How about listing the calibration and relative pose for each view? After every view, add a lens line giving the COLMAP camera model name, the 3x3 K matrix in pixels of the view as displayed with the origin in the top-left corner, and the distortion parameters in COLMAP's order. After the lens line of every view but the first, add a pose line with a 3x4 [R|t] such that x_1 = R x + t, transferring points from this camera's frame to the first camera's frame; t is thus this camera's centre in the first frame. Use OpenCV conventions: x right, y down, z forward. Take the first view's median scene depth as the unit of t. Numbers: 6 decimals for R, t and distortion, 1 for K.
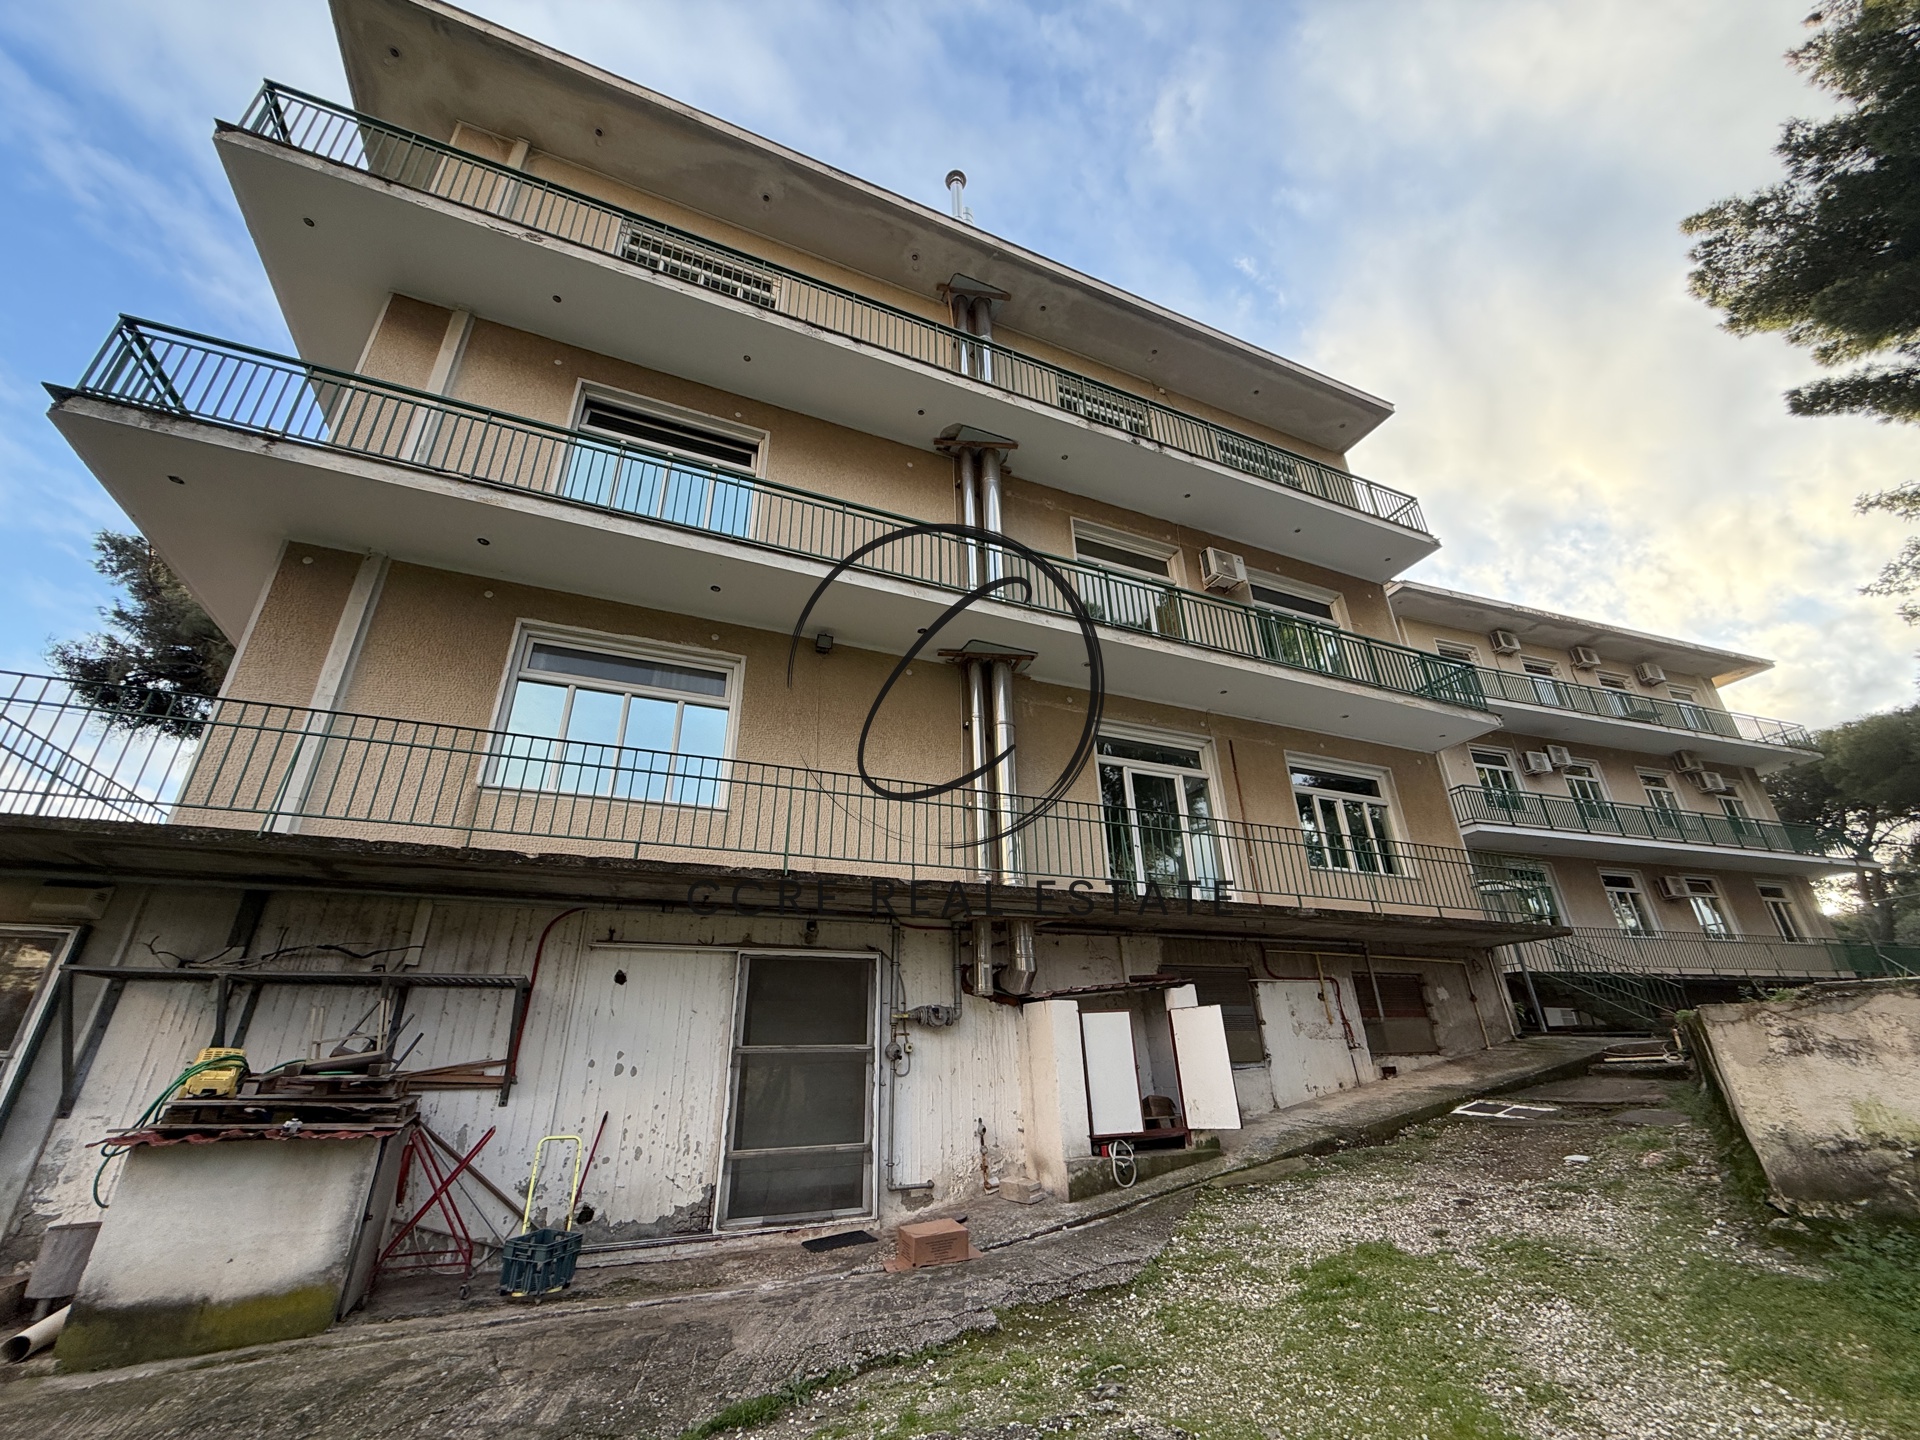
lens RADIAL K [[777.3, 0, 961.9], [0, 777.3, 713.1], [0, 0, 1]] dist [0.000327, -0.000674]
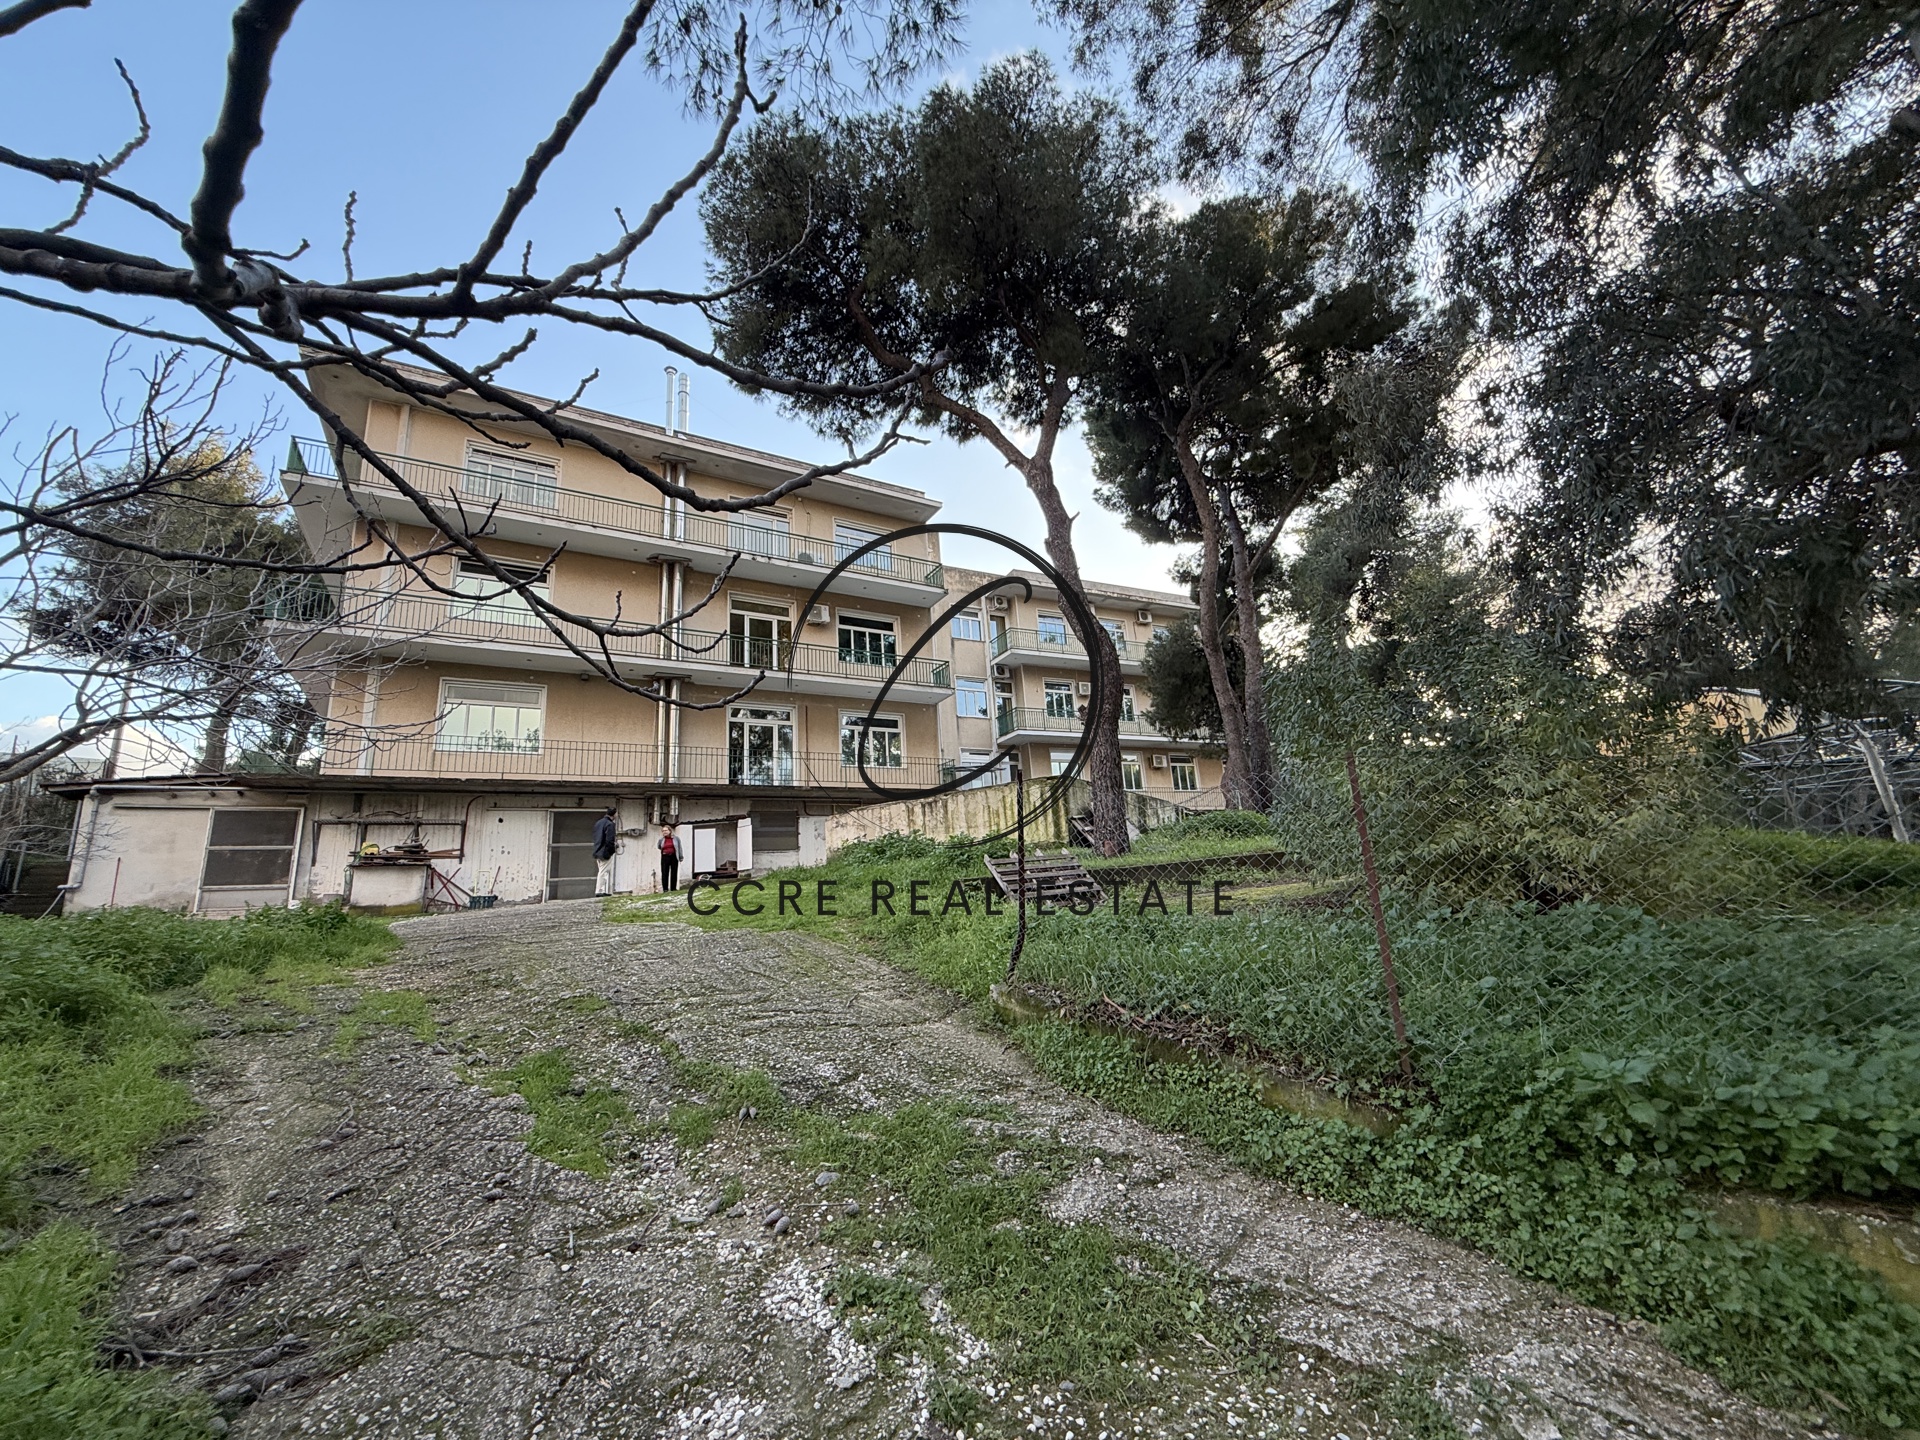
lens RADIAL K [[777.3, 0, 955.0], [0, 777.3, 719.7], [0, 0, 1]] dist [0.000327, -0.000674]
pose [[0.991906, -0.011089, 0.126493, 0.665809], [-0.012224, 0.983213, 0.182049, -0.432955], [-0.126388, -0.182122, 0.975119, -1.491006]]
